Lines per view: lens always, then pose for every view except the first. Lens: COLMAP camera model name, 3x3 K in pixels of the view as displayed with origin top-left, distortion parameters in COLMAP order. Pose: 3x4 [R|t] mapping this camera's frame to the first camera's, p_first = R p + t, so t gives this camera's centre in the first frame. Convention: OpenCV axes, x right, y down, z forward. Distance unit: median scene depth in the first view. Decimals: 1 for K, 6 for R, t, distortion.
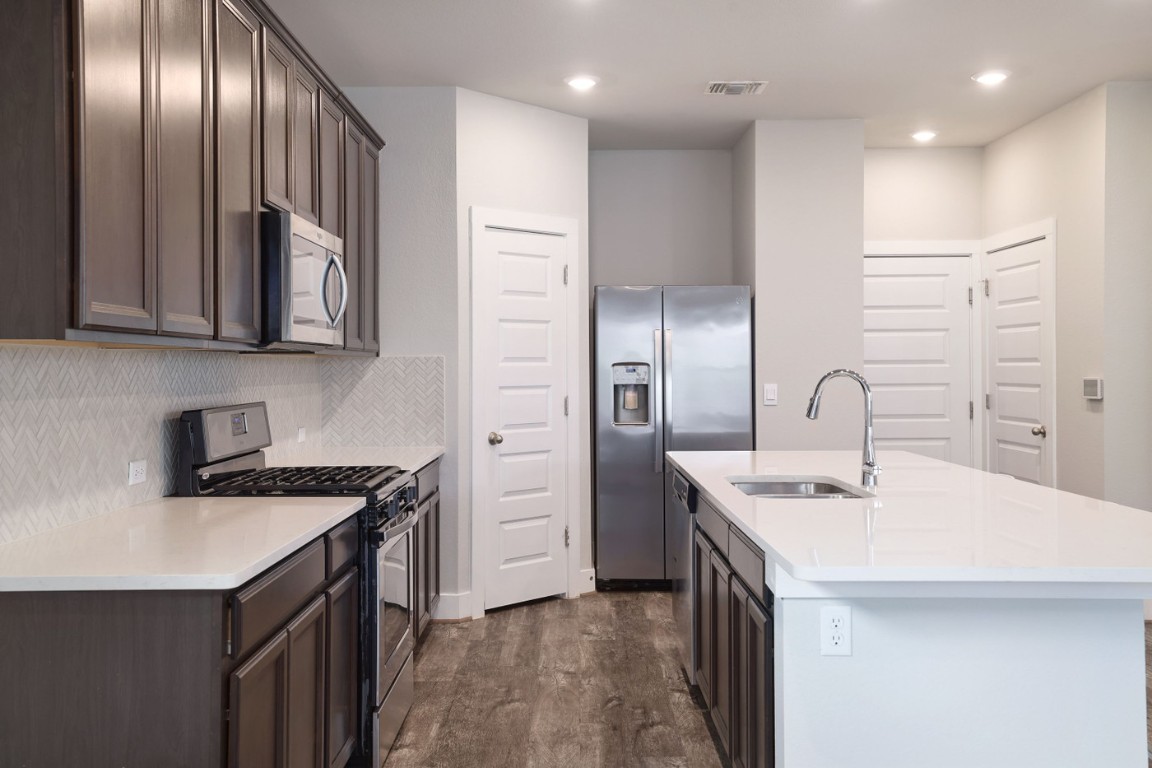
lens RADIAL K [[1089.5, 0, 578.0], [0, 1089.5, 382.6], [0, 0, 1]] dist [0.045527, 0.000000]
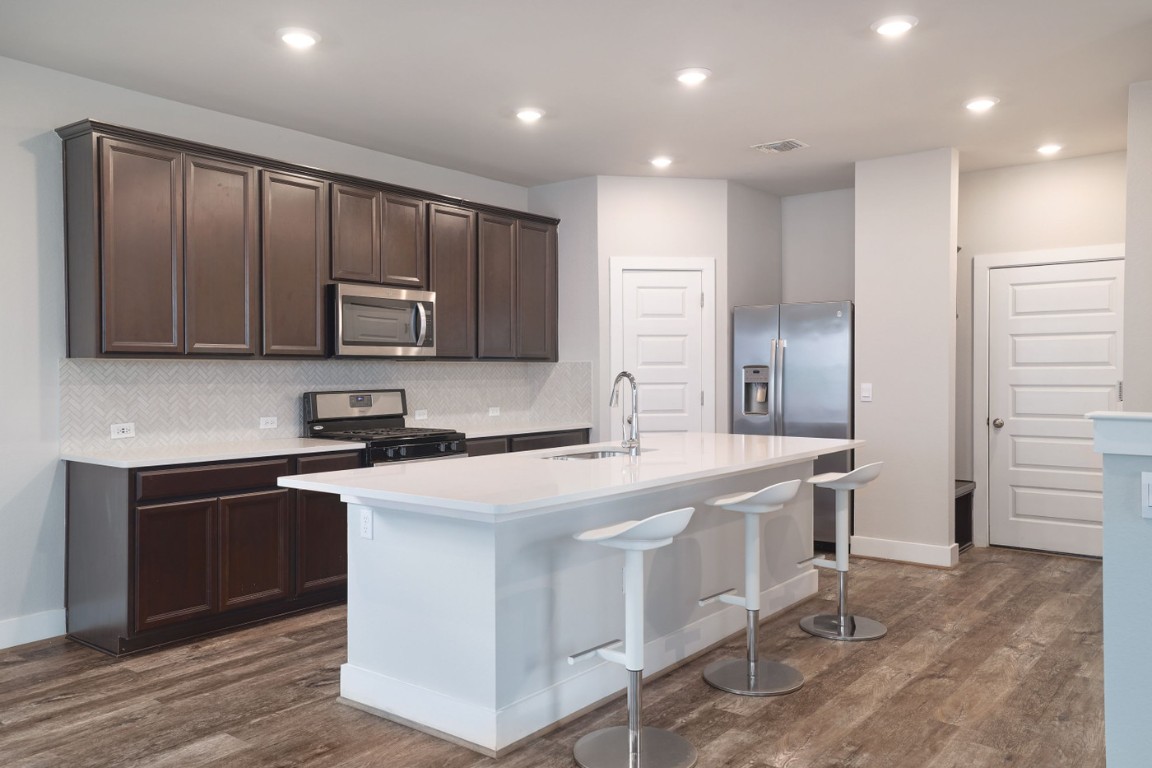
lens RADIAL K [[897.7, 0, 578.3], [0, 897.7, 383.6], [0, 0, 1]] dist [0.052368, 0.000613]
pose [[0.787046, 0.011585, -0.616786, 0.556086], [-0.009245, 0.999933, 0.006984, -0.002638], [0.616825, 0.000205, 0.787100, 0.037913]]
